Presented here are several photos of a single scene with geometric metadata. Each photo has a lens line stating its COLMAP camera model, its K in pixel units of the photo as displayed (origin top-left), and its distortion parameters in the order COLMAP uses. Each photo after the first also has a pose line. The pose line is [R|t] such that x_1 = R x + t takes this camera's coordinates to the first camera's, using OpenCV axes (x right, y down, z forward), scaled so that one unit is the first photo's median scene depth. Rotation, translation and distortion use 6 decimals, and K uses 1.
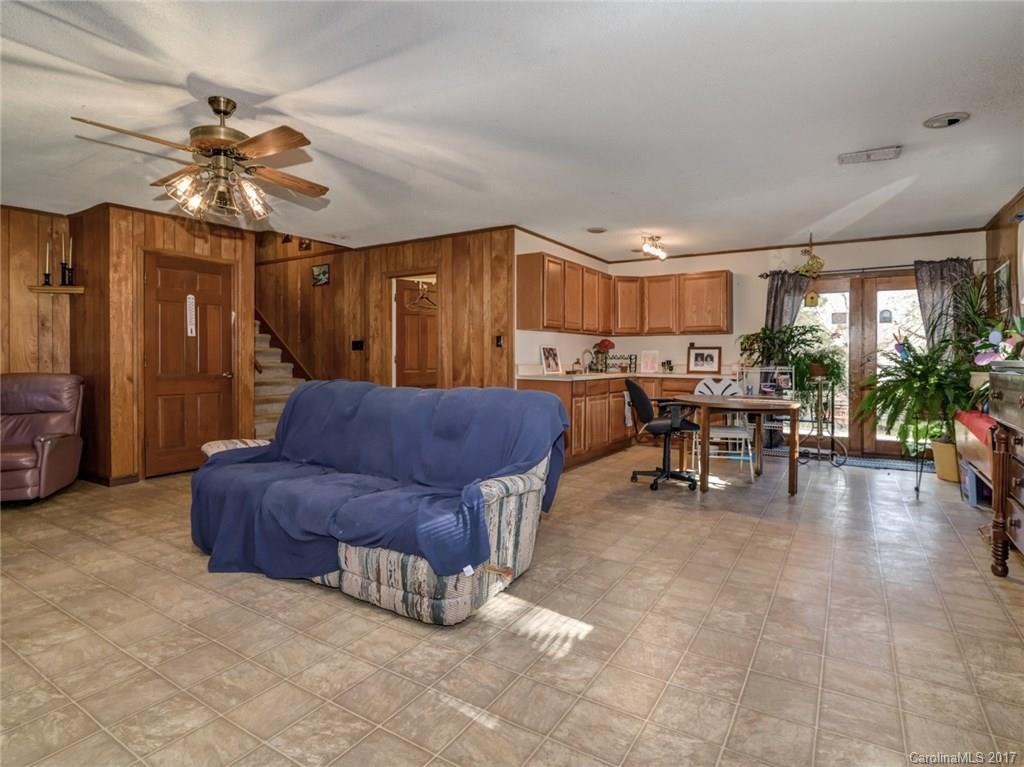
lens RADIAL K [[549.6, 0, 515.8], [0, 549.6, 348.2], [0, 0, 1]] dist [-0.020659, -0.000148]
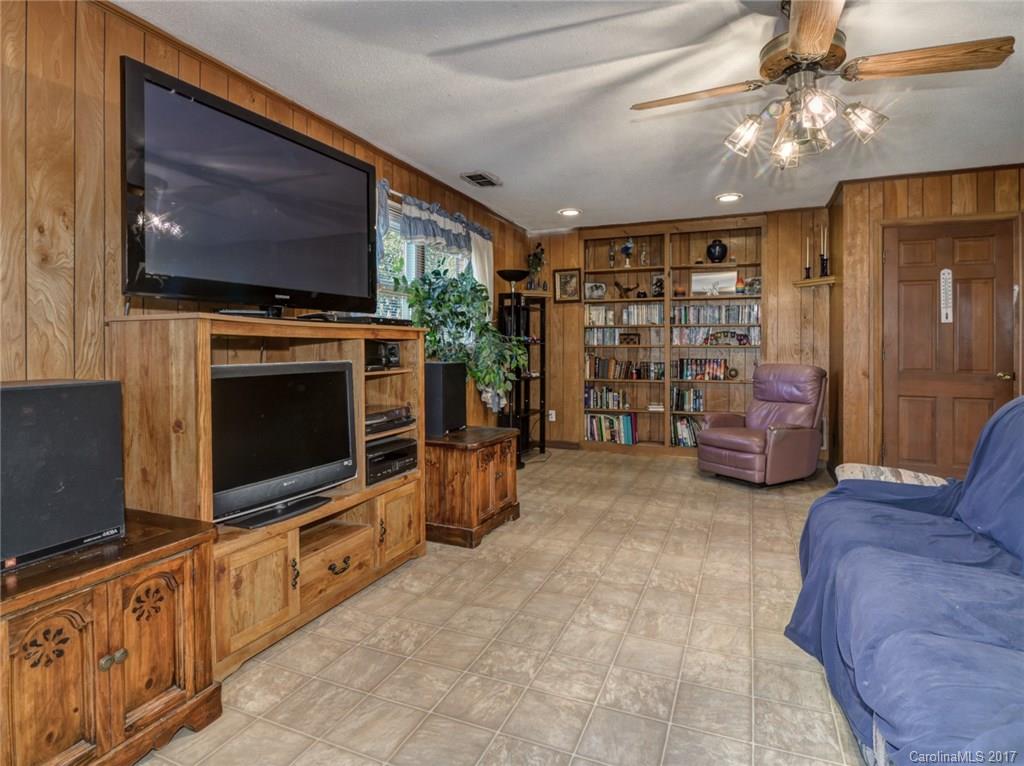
lens RADIAL K [[549.6, 0, 515.8], [0, 549.6, 347.7], [0, 0, 1]] dist [-0.020659, -0.000148]
pose [[0.162372, 0.002529, -0.986726, 0.212662], [0.010345, 0.999937, 0.004265, 0.012850], [0.986675, -0.010900, 0.162336, 0.915438]]
